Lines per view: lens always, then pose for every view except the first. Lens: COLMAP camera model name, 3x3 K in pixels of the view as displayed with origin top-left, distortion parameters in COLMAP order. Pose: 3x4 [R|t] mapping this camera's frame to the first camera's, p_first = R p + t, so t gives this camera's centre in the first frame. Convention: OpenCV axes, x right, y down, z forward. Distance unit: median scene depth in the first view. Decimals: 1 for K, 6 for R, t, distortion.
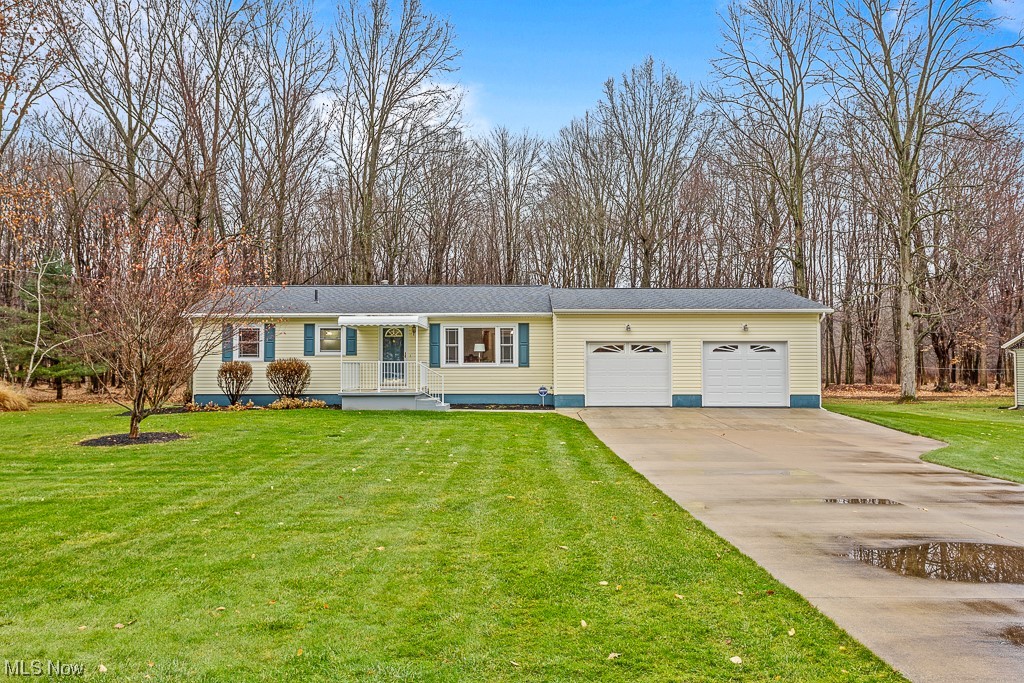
lens RADIAL K [[729.6, 0, 512.0], [0, 729.6, 341.5], [0, 0, 1]] dist [0.005274, 0.002568]
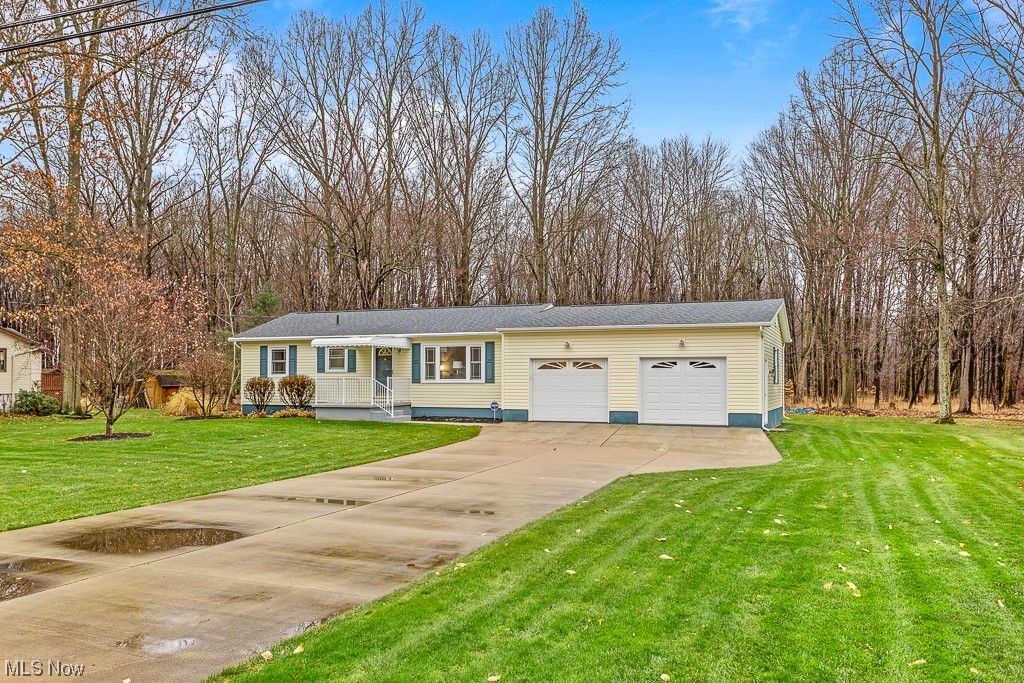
lens RADIAL K [[729.6, 0, 512.0], [0, 729.6, 341.5], [0, 0, 1]] dist [0.005274, 0.002568]
pose [[0.944559, -0.014973, -0.328001, 0.401966], [0.007713, 0.999696, -0.023424, -0.000389], [0.328252, 0.019596, 0.944387, 0.005795]]
